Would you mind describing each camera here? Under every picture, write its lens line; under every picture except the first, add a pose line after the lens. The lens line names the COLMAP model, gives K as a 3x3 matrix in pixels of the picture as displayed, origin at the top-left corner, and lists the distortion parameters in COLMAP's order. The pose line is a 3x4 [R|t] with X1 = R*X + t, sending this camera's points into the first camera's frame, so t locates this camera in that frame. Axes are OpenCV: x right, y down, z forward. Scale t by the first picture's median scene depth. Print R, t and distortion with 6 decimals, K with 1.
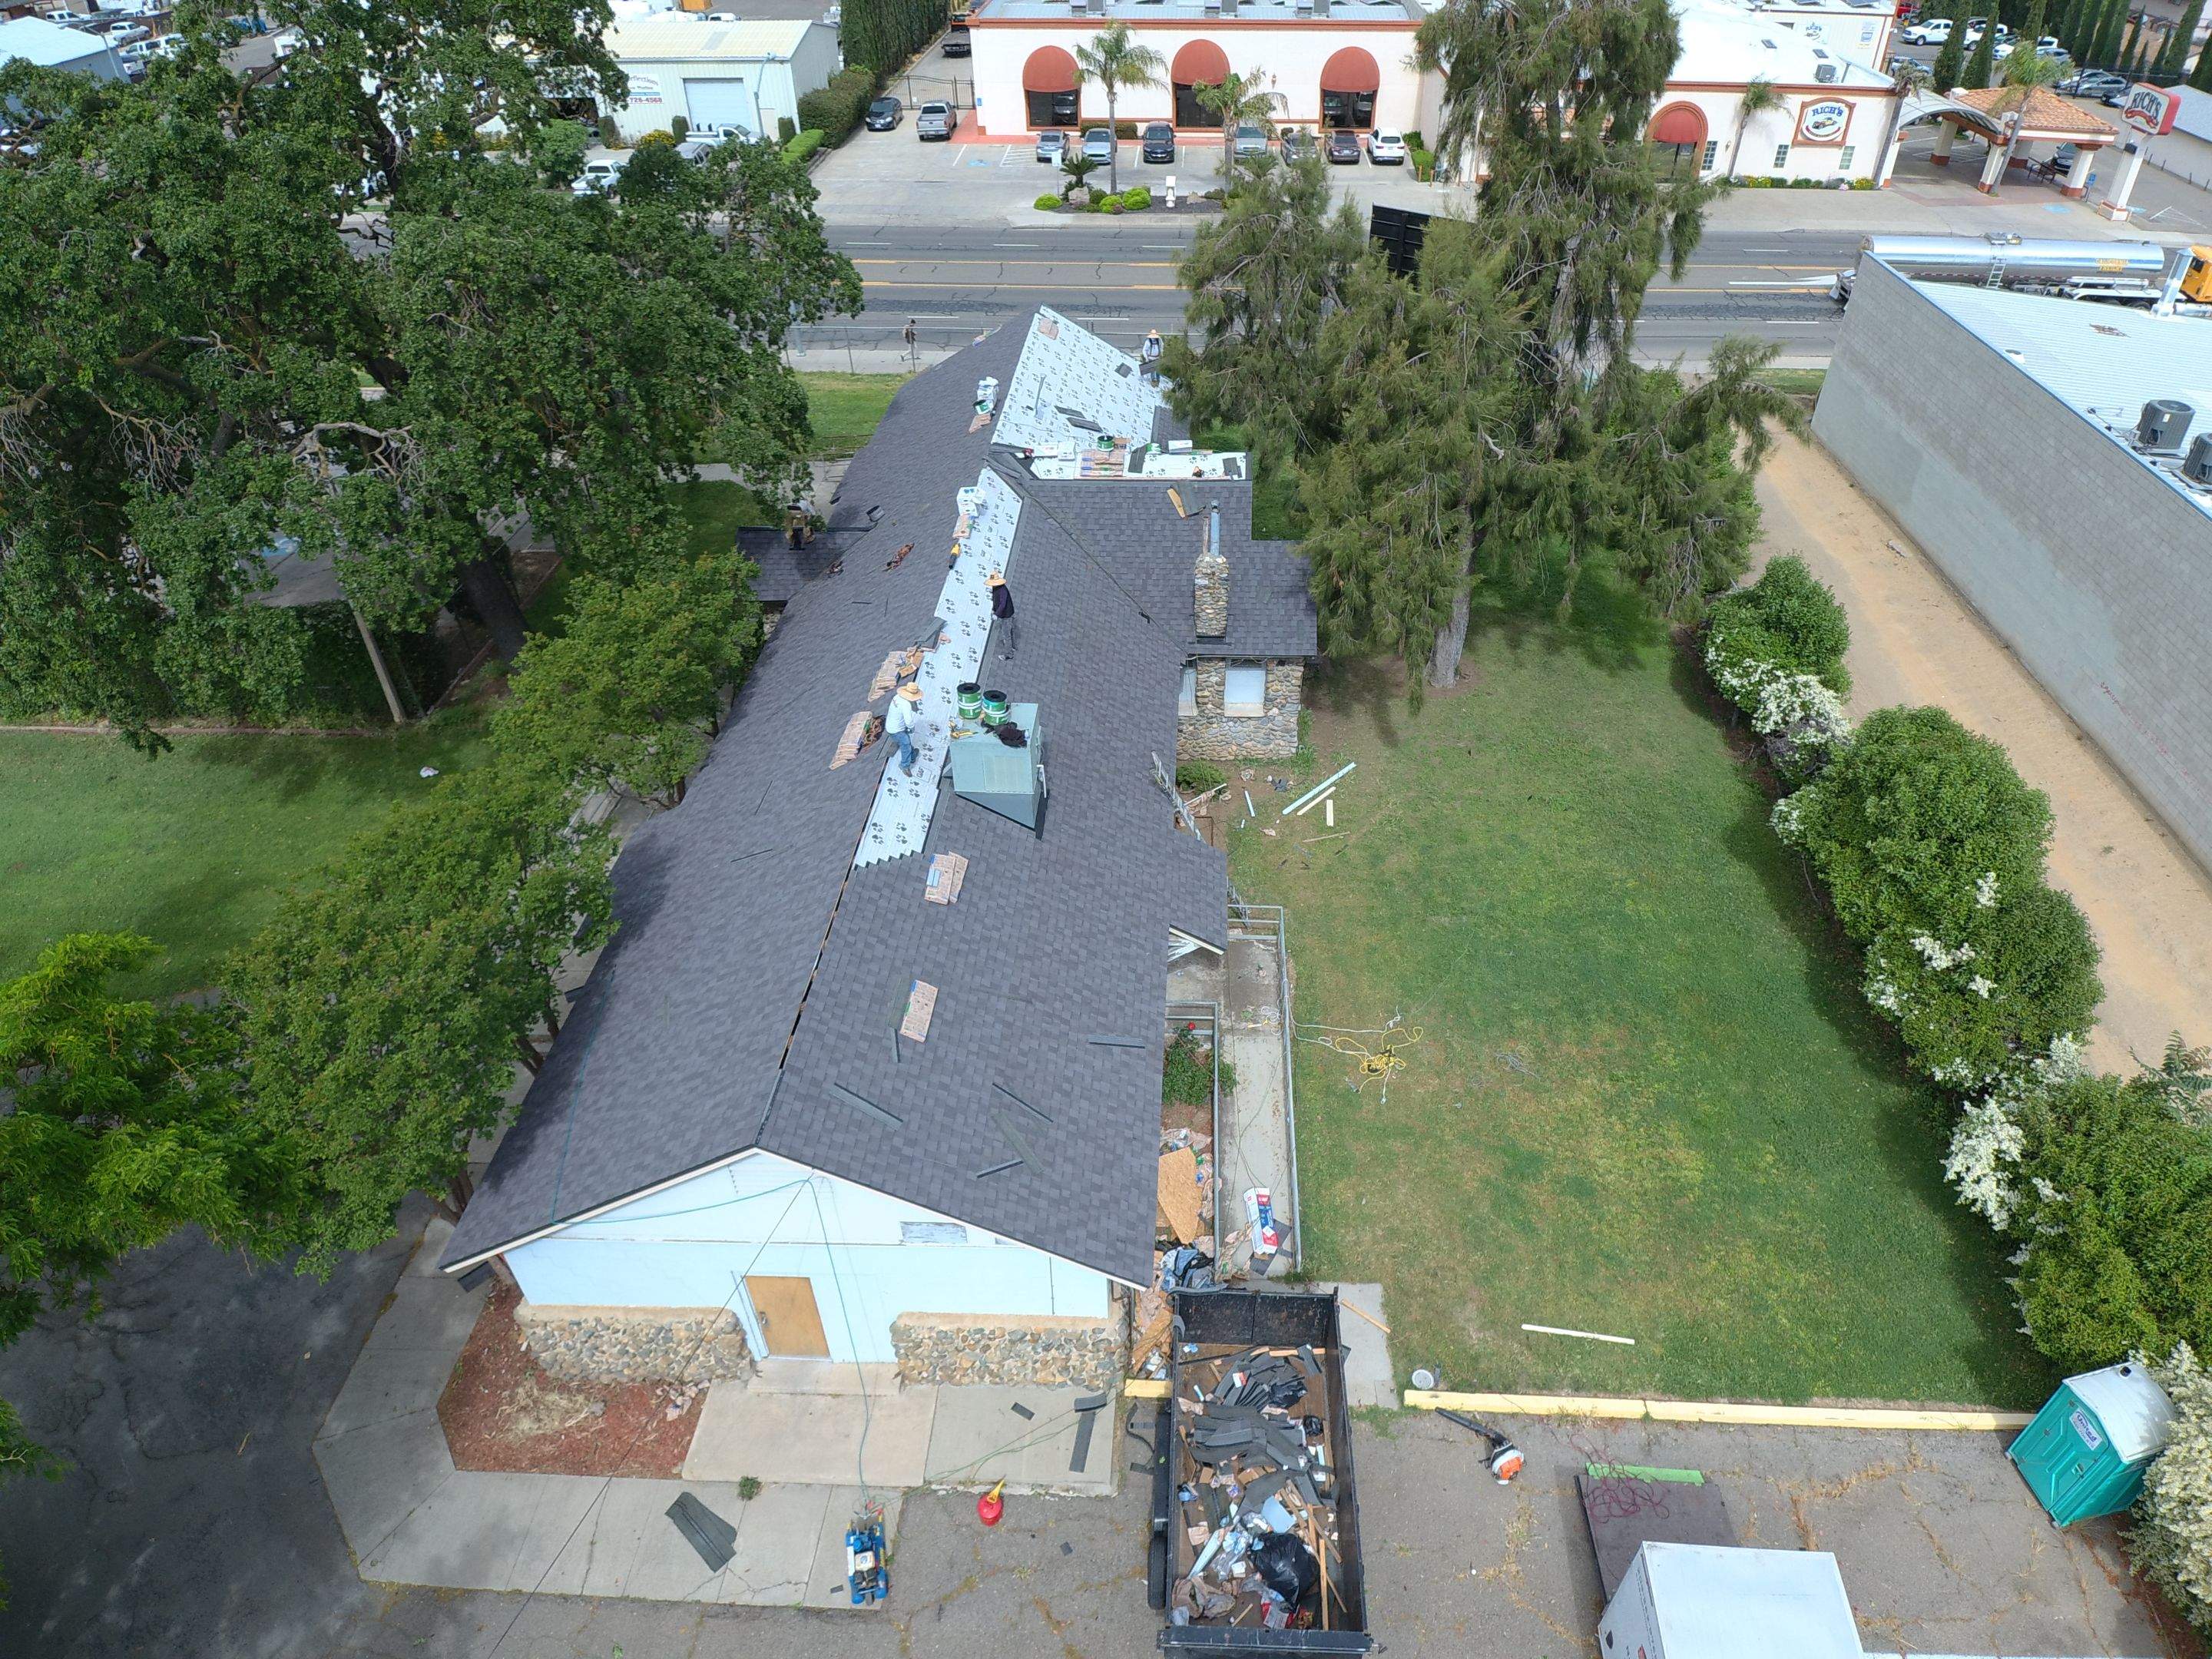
lens RADIAL K [[1346.2, 0, 1159.6], [0, 1346.2, 873.3], [0, 0, 1]] dist [0.062325, -0.094300]
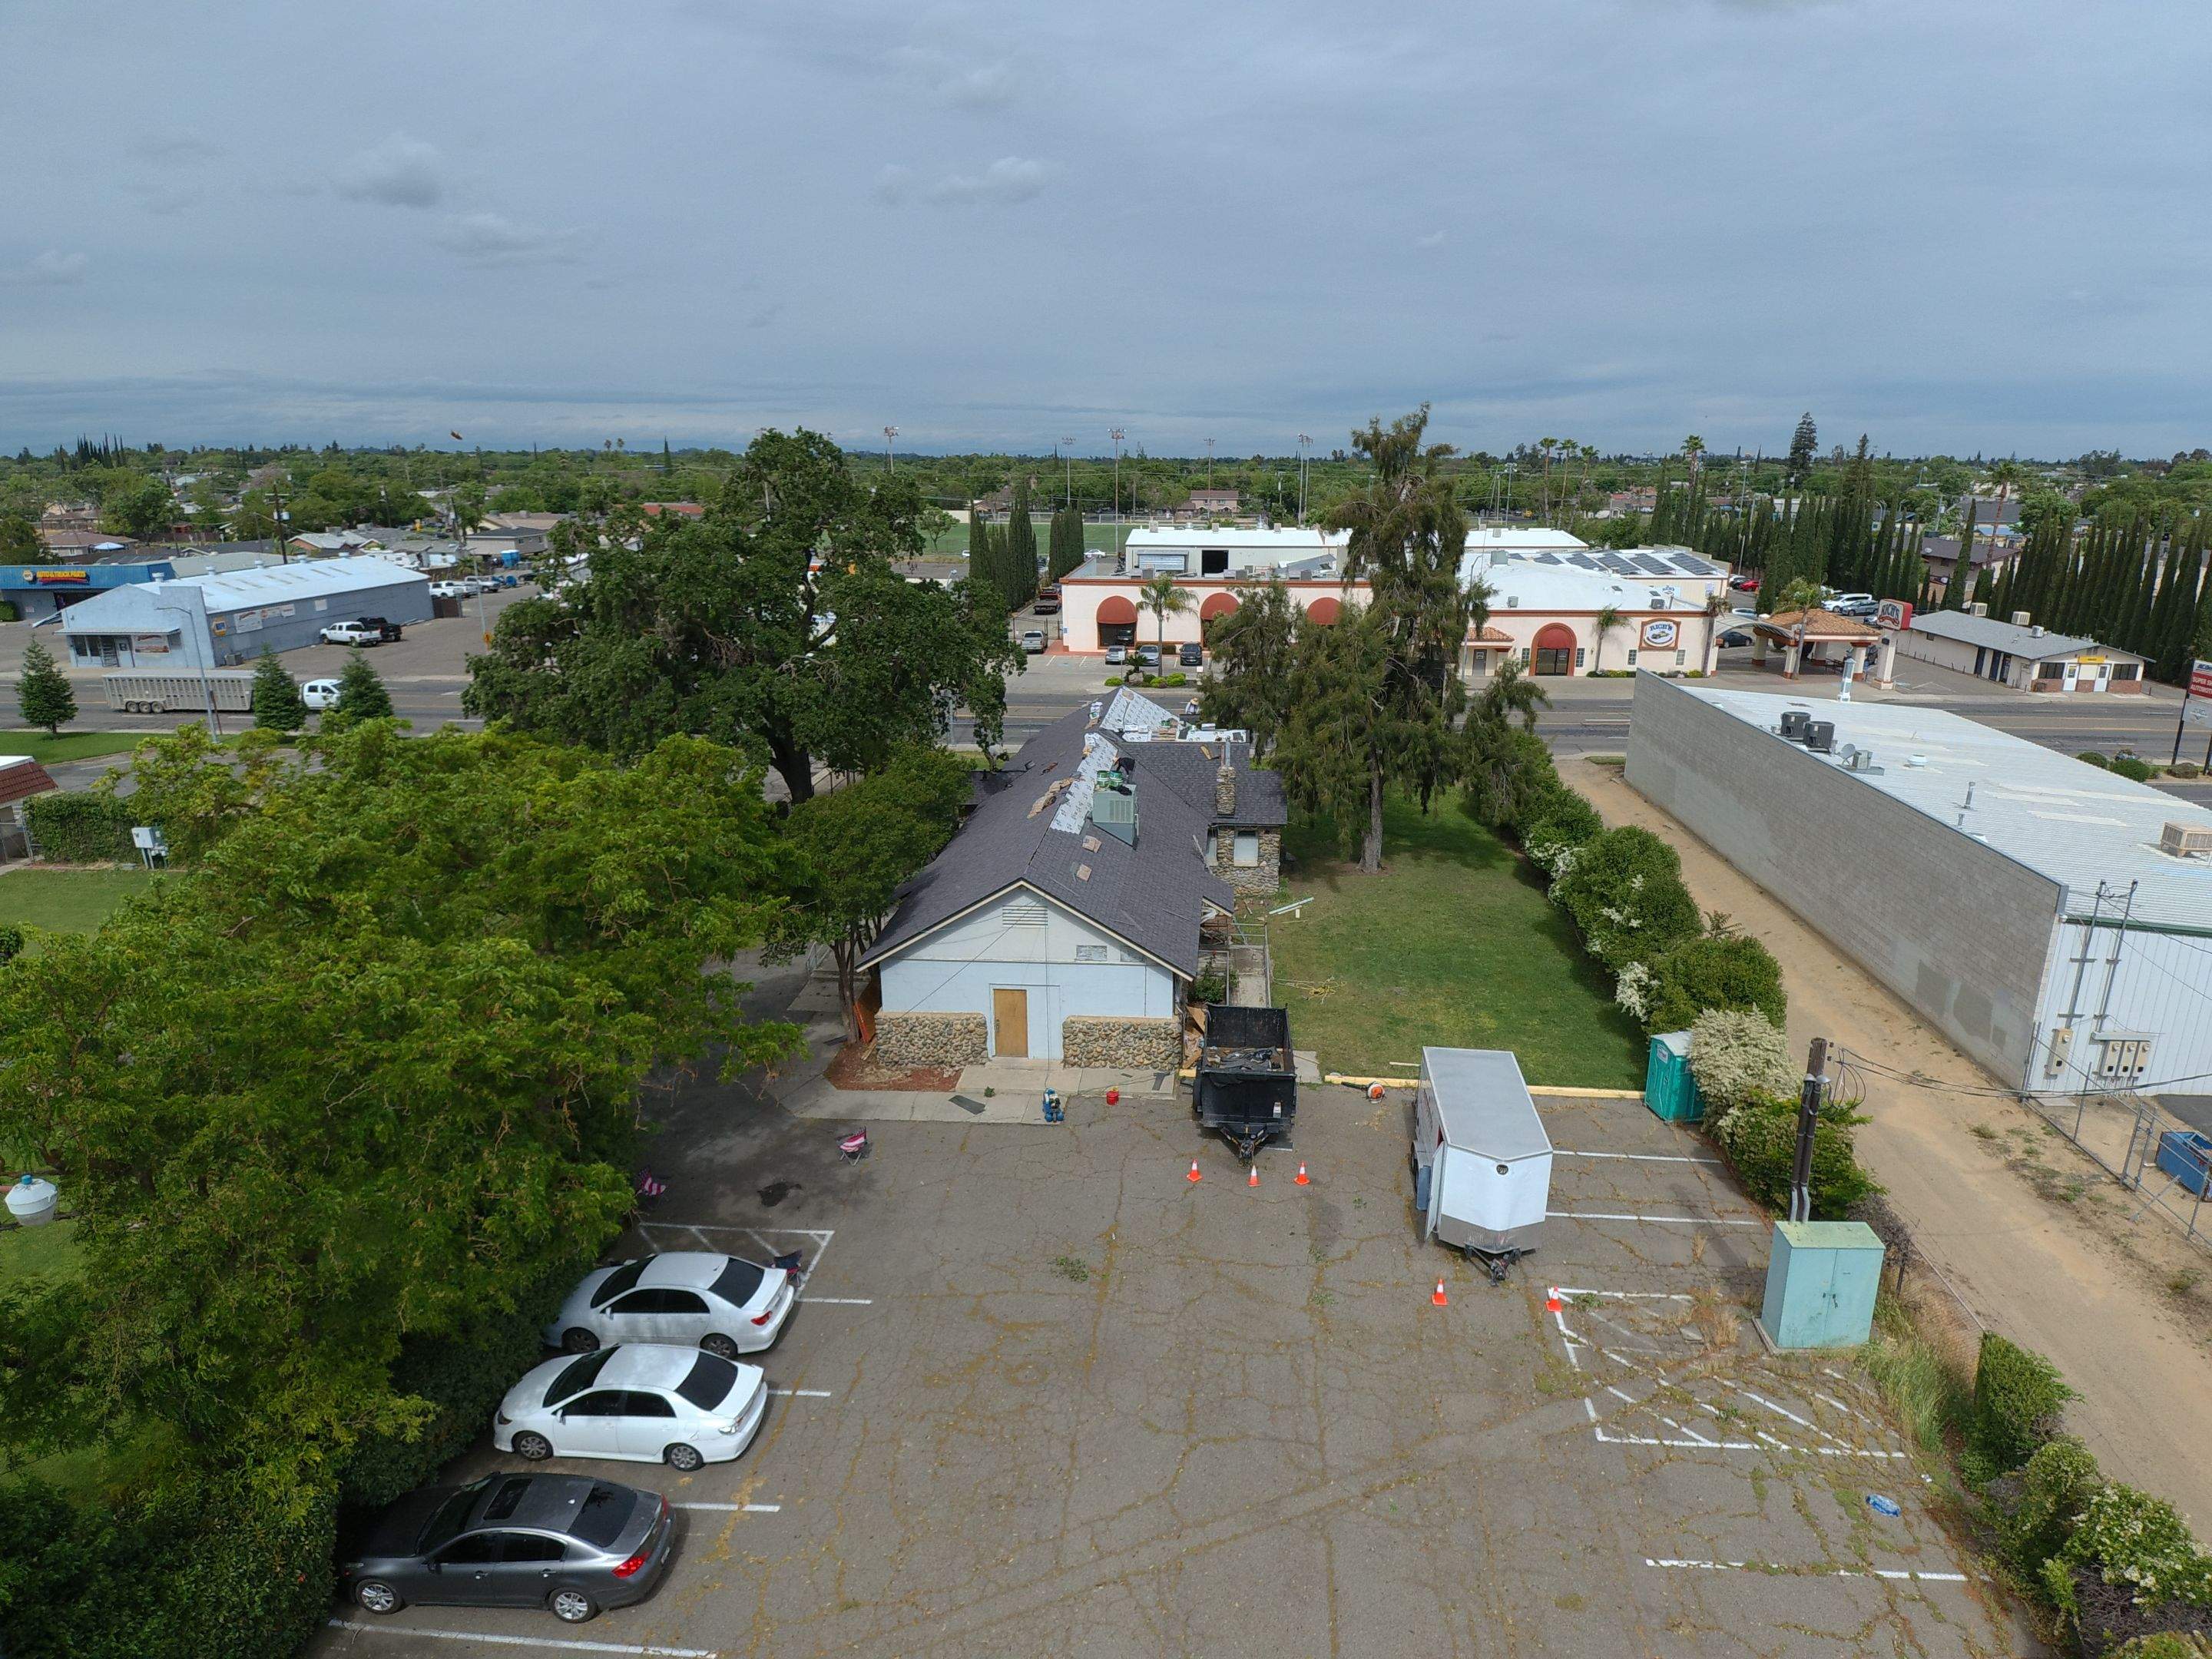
lens RADIAL K [[1346.2, 0, 1159.6], [0, 1346.2, 873.3], [0, 0, 1]] dist [0.062325, -0.094300]
pose [[0.999759, 0.009776, -0.019661, -0.011628], [-0.016473, 0.925968, -0.377243, 0.519848], [0.014517, 0.377476, 0.925906, -0.542474]]
